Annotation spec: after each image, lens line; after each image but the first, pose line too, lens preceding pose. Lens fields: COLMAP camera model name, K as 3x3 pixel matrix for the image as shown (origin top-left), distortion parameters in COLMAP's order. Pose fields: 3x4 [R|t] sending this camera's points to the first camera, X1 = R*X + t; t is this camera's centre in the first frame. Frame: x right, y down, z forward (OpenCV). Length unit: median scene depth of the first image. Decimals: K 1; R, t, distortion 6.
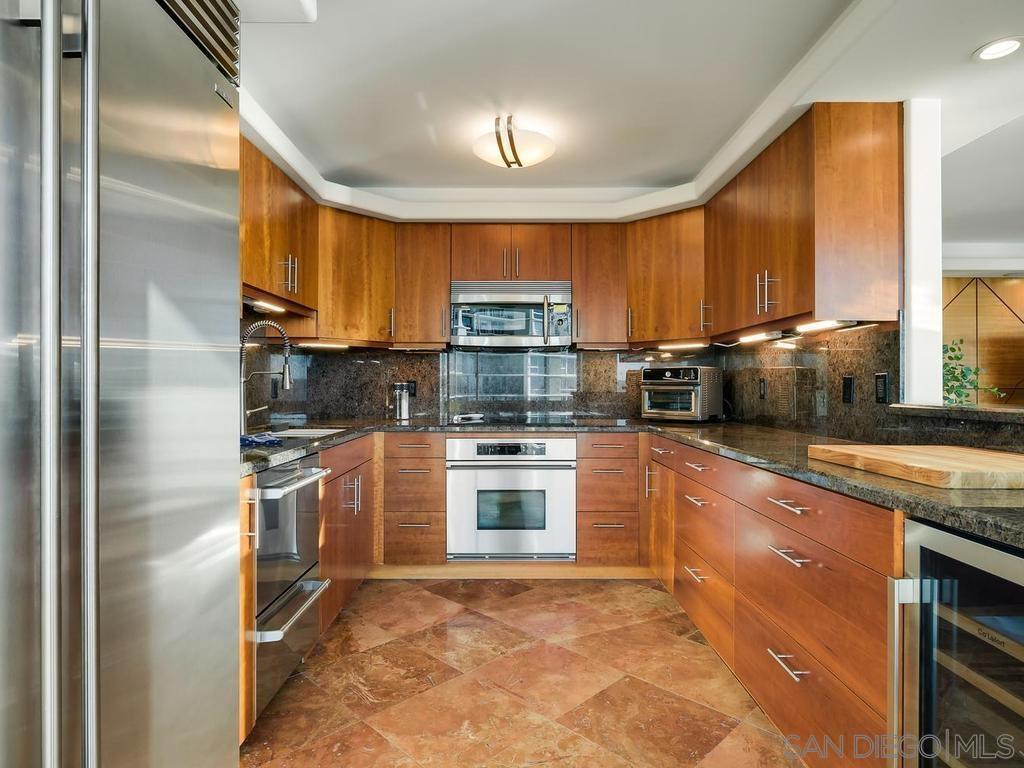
lens RADIAL K [[573.8, 0, 509.3], [0, 573.8, 386.0], [0, 0, 1]] dist [-0.020133, -0.002738]
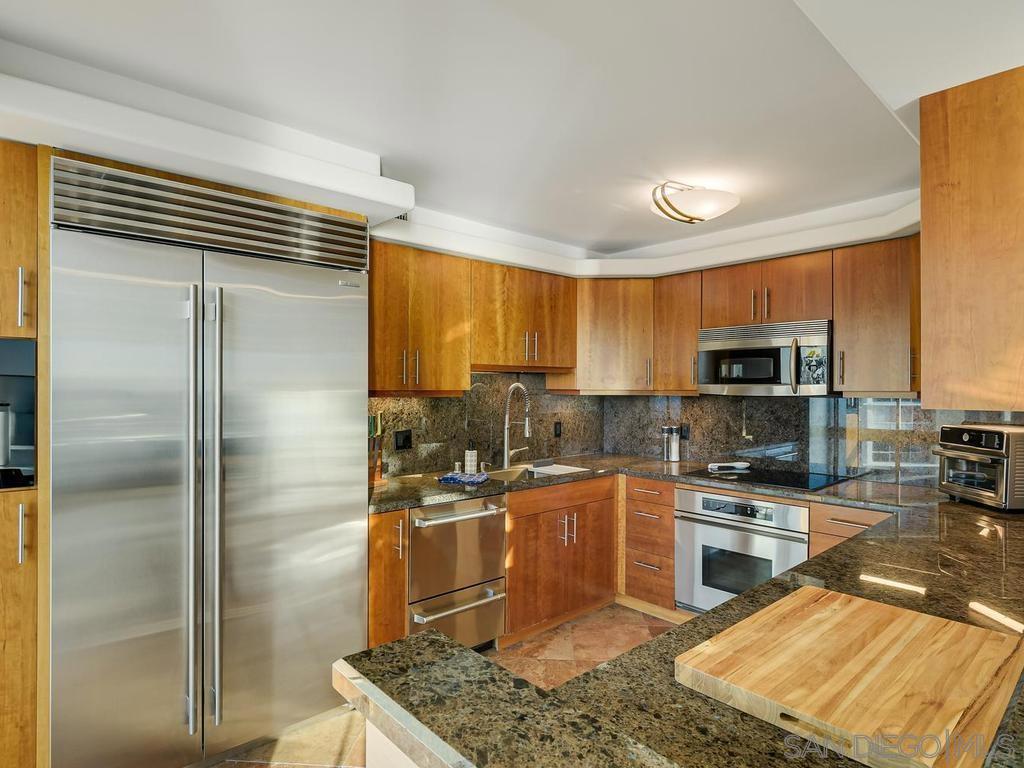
lens RADIAL K [[573.8, 0, 509.3], [0, 573.8, 386.0], [0, 0, 1]] dist [-0.020133, -0.002738]
pose [[0.661134, 0.000379, -0.750268, 0.452352], [0.000029, 1.000000, 0.000530, -0.089945], [0.750268, -0.000372, 0.661134, 0.099002]]
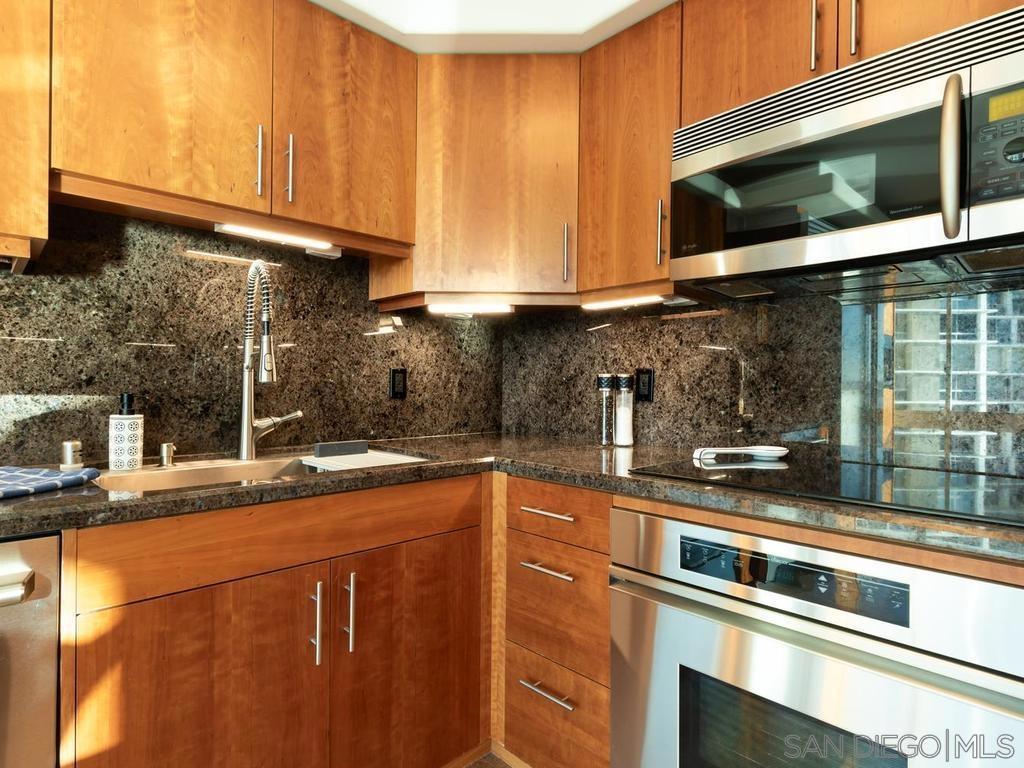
lens RADIAL K [[563.7, 0, 511.2], [0, 563.7, 385.7], [0, 0, 1]] dist [-0.000377, -0.000760]
pose [[0.690158, 0.005229, -0.723640, 0.124729], [-0.006615, 0.999978, 0.000917, 0.005662], [0.723628, 0.004154, 0.690177, 0.660593]]
